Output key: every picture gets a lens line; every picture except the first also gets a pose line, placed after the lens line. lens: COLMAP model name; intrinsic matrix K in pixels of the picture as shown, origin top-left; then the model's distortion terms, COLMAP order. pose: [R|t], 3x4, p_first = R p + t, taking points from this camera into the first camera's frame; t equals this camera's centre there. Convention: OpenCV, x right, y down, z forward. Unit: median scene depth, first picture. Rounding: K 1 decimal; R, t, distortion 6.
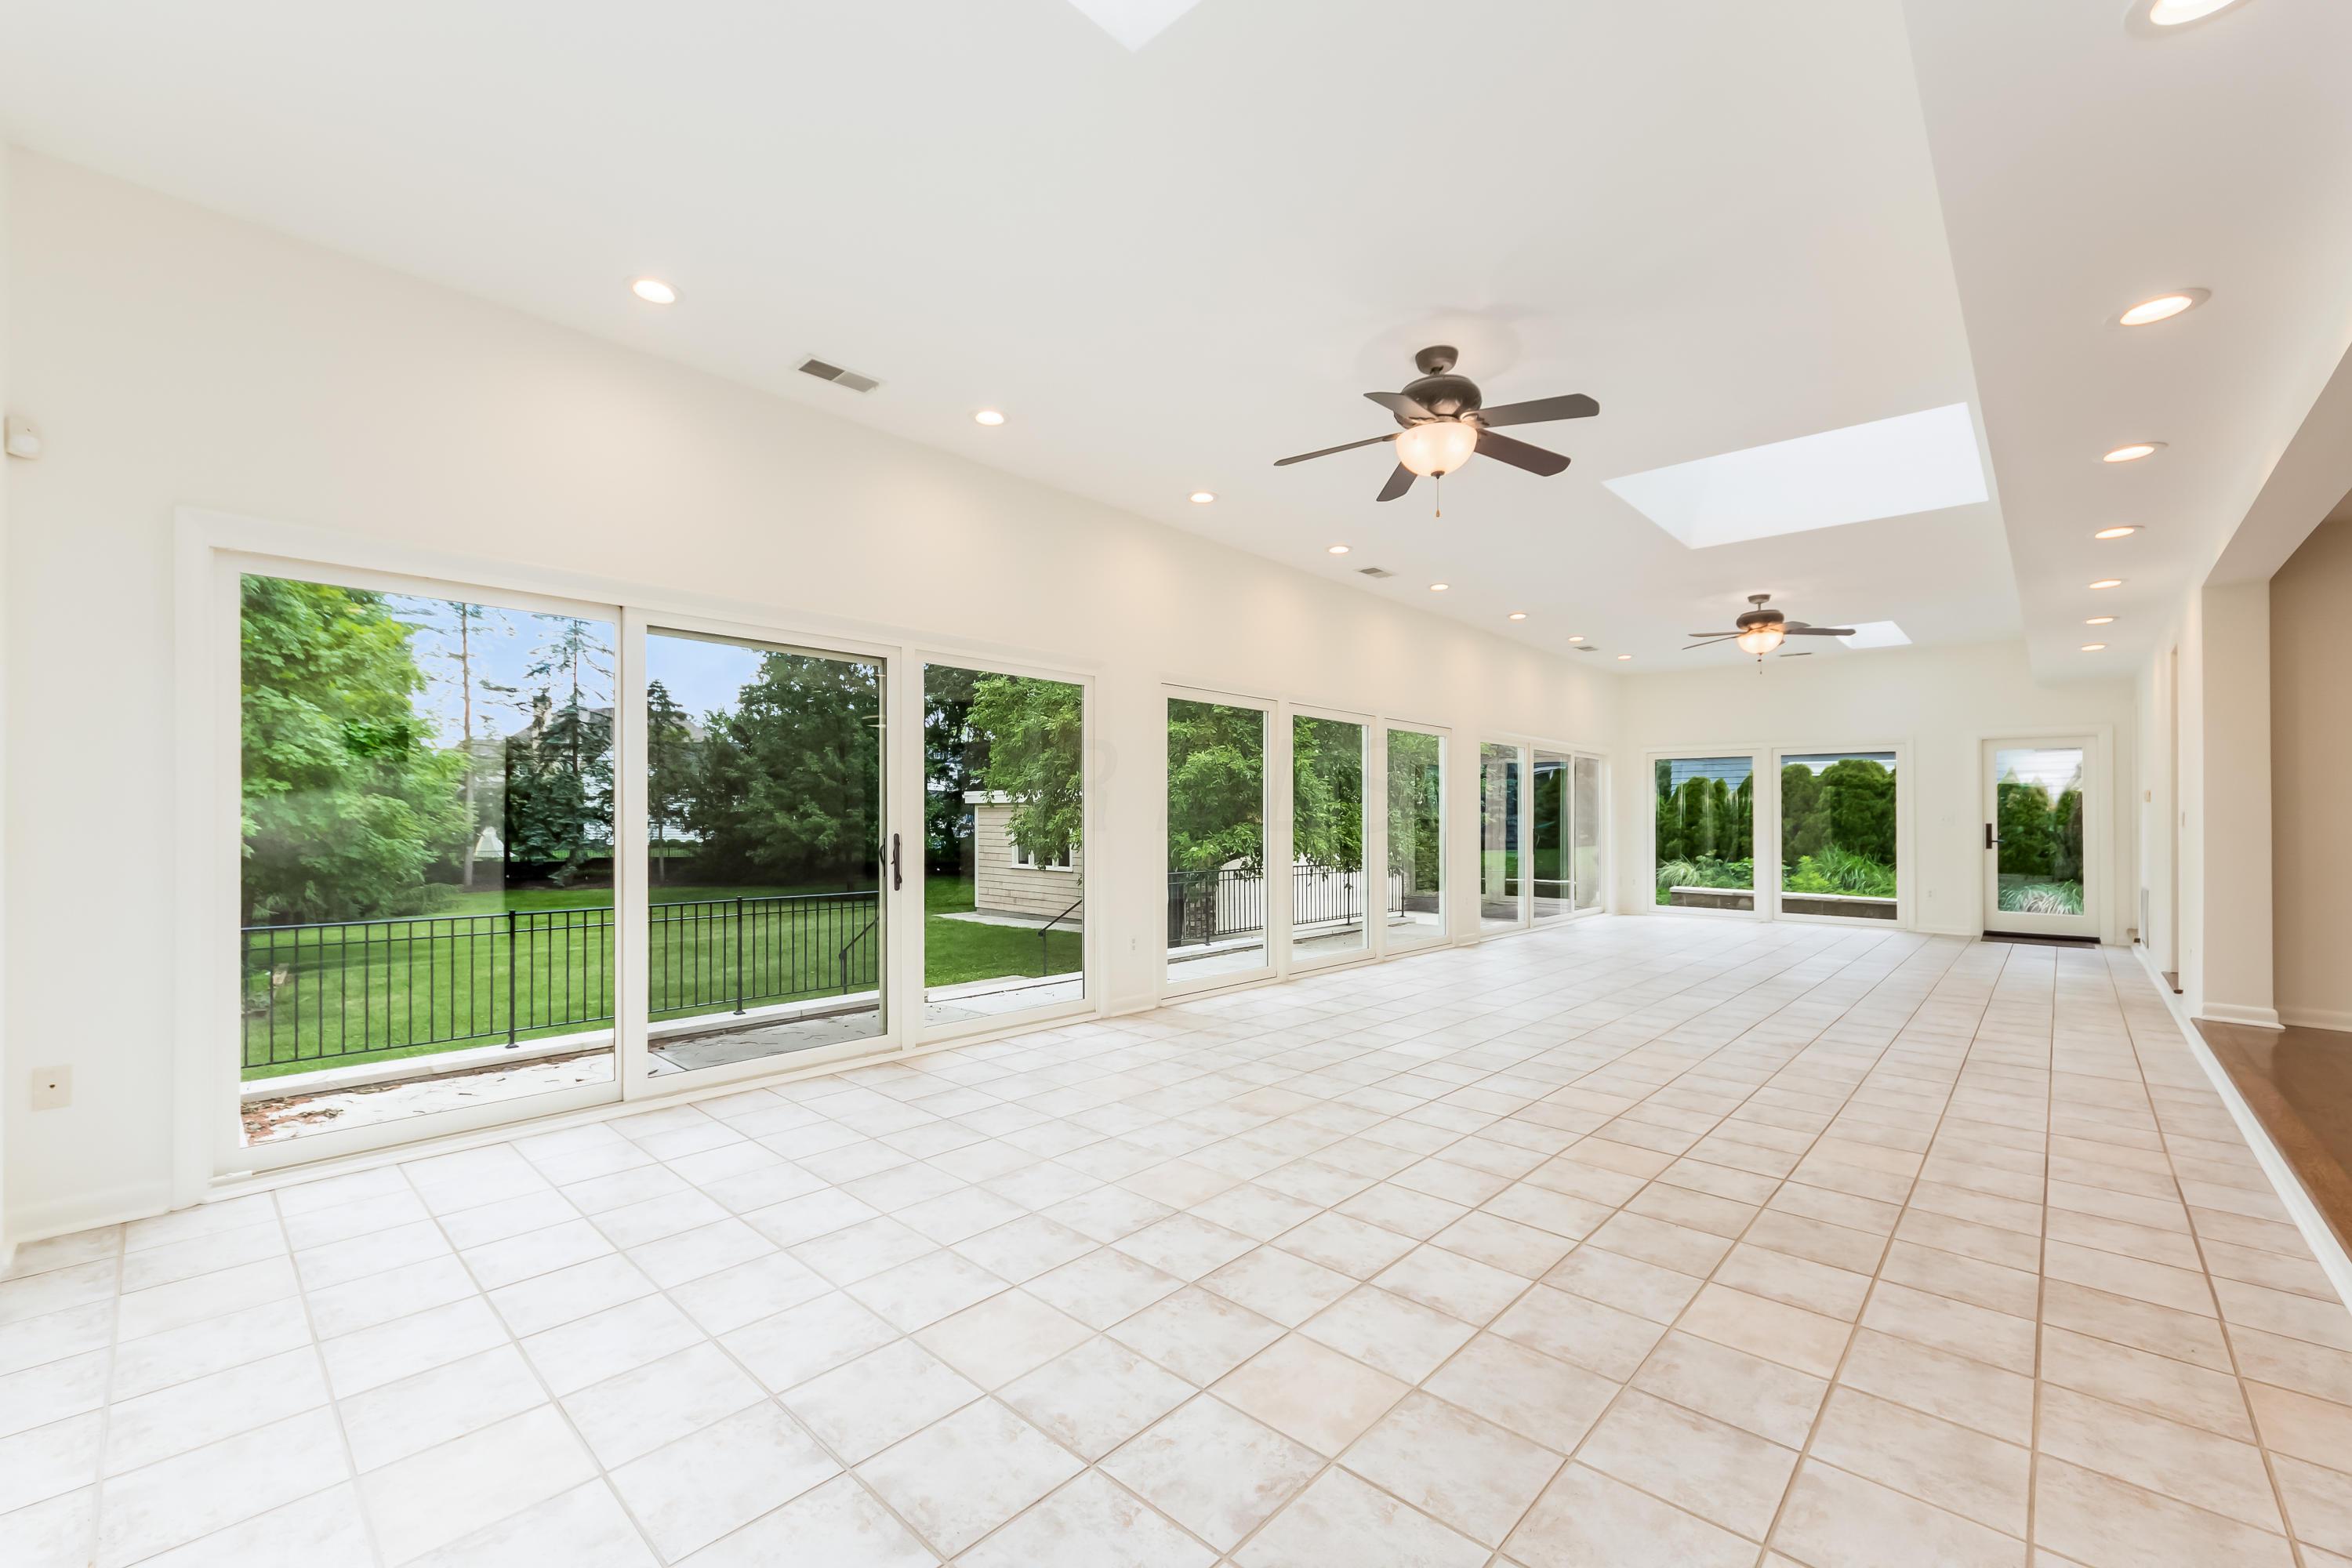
lens RADIAL K [[958.3, 0, 1180.6], [0, 958.3, 805.1], [0, 0, 1]] dist [-0.000415, -0.000188]
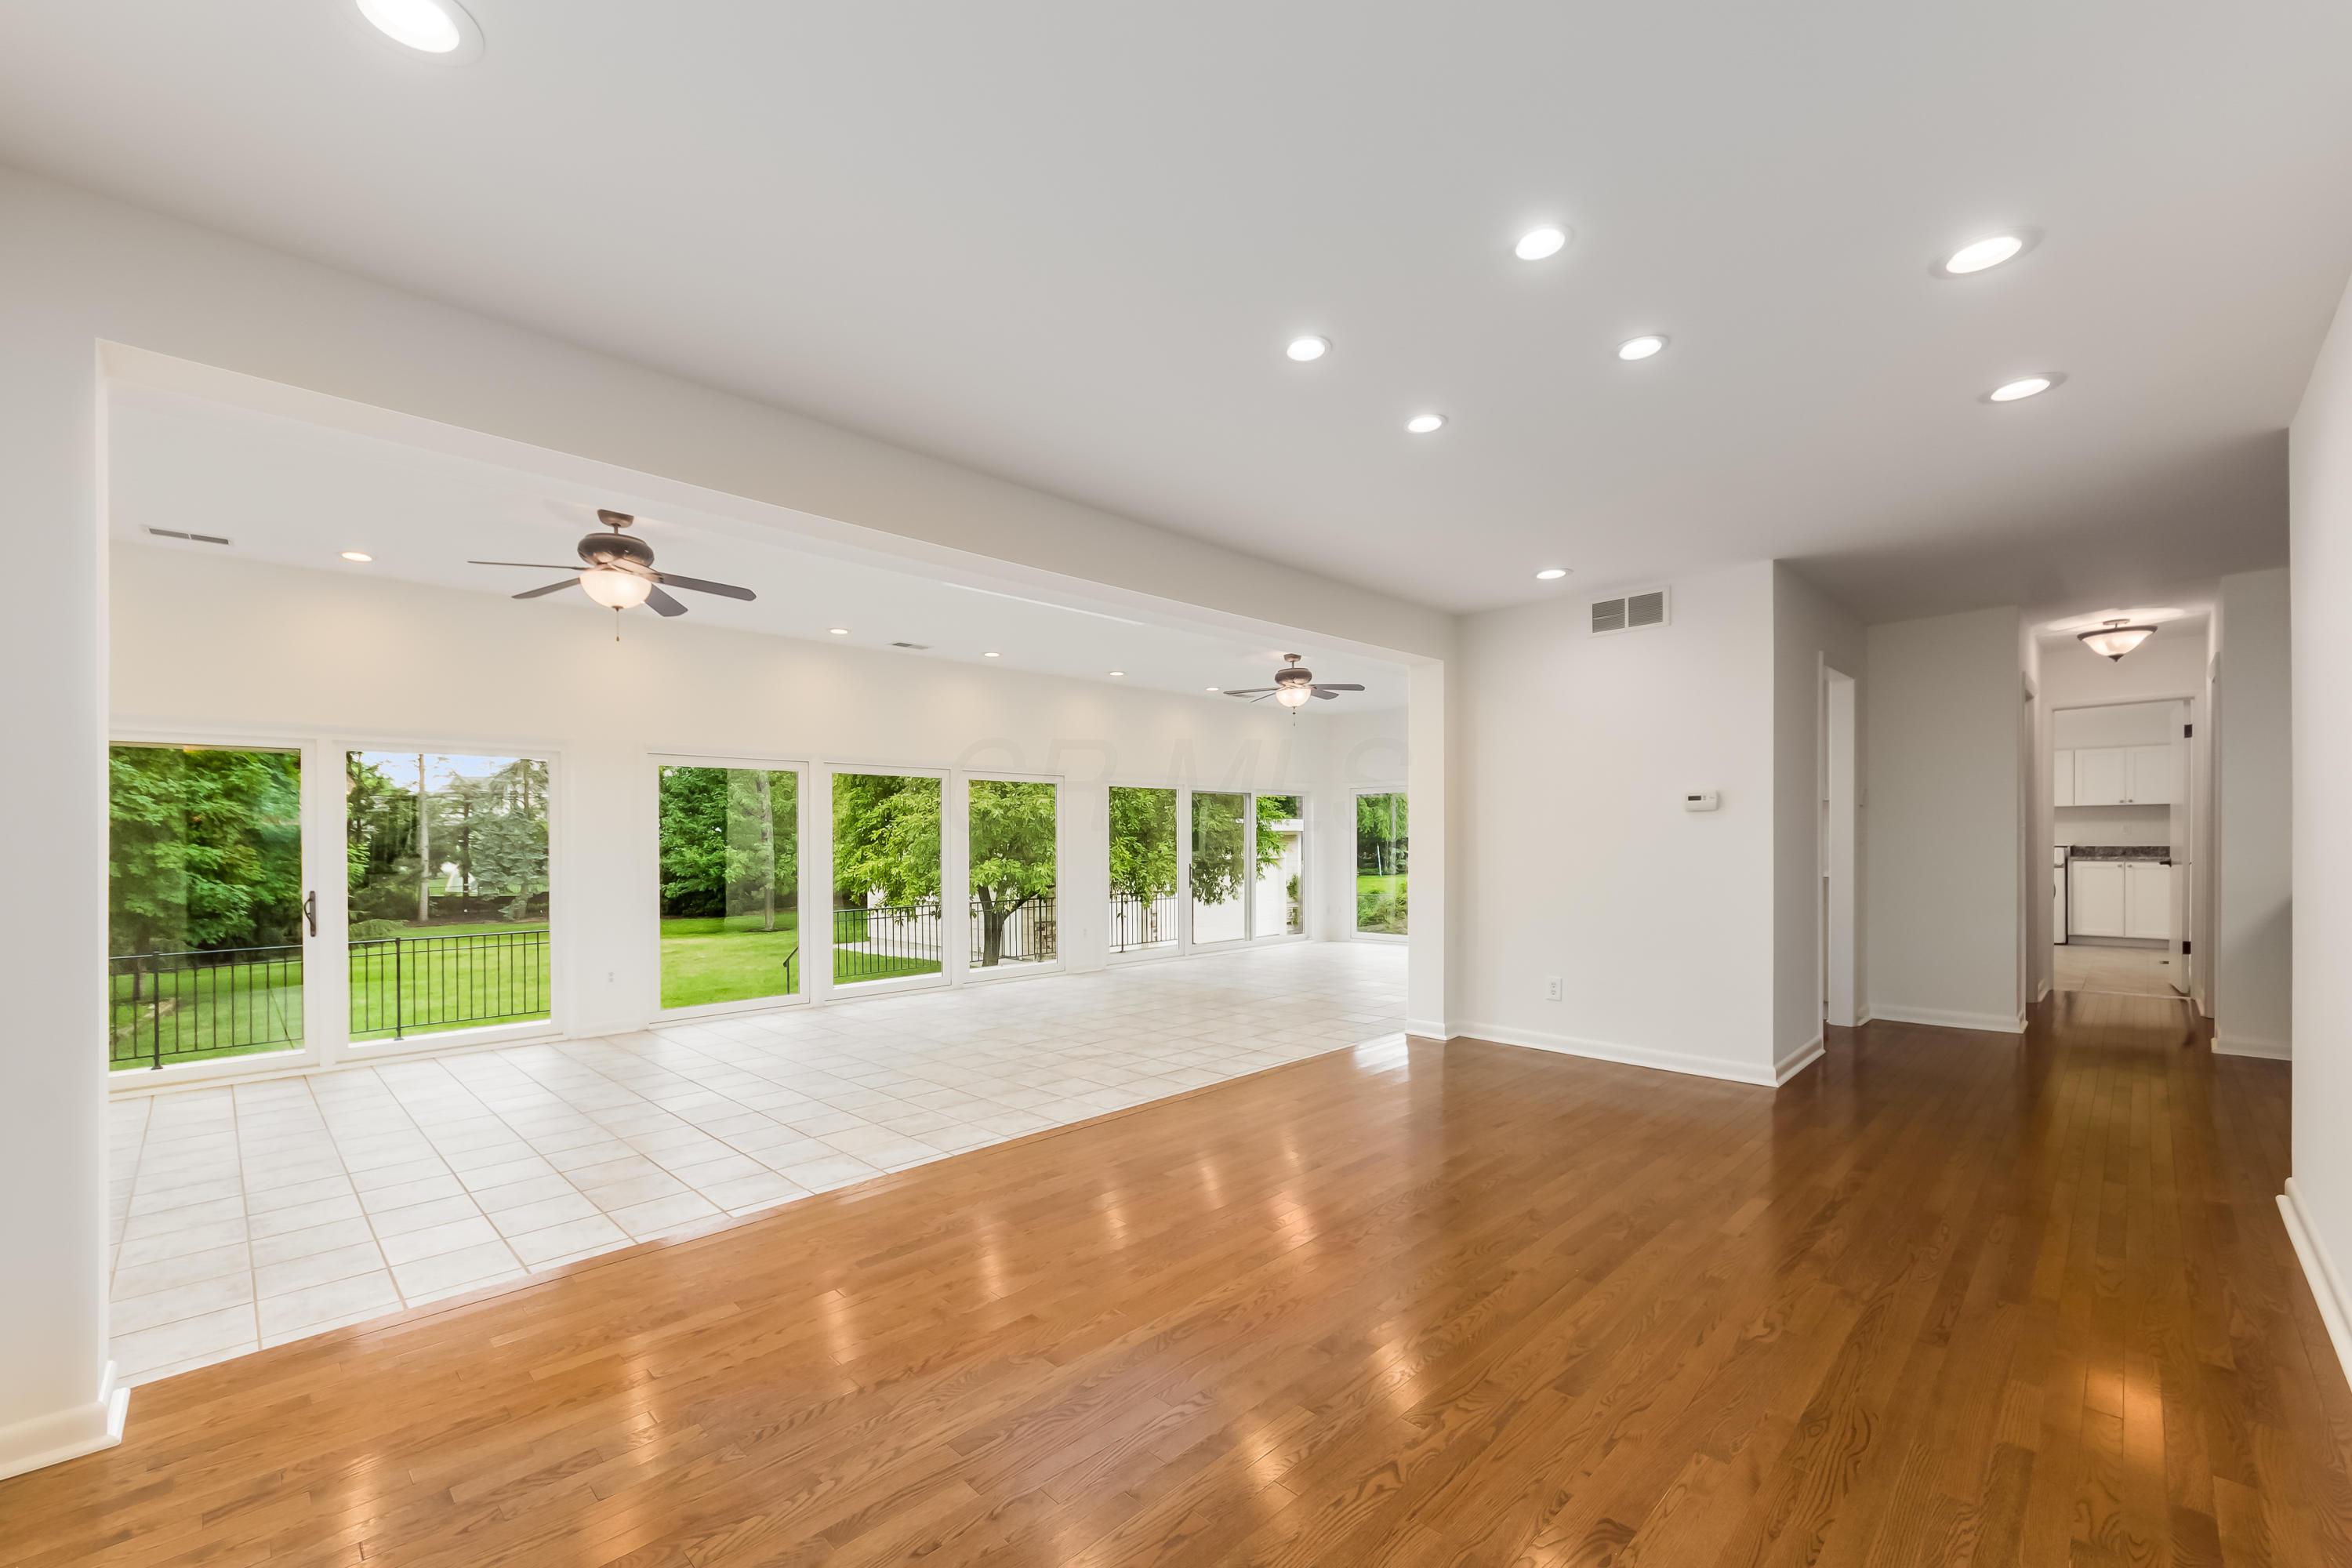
lens RADIAL K [[958.3, 0, 1126.8], [0, 958.3, 830.6], [0, 0, 1]] dist [-0.000415, -0.000188]
pose [[0.999366, -0.015585, -0.032002, 0.274983], [0.015621, 0.999878, 0.000871, -0.011703], [0.031985, -0.001371, 0.999487, -0.071039]]
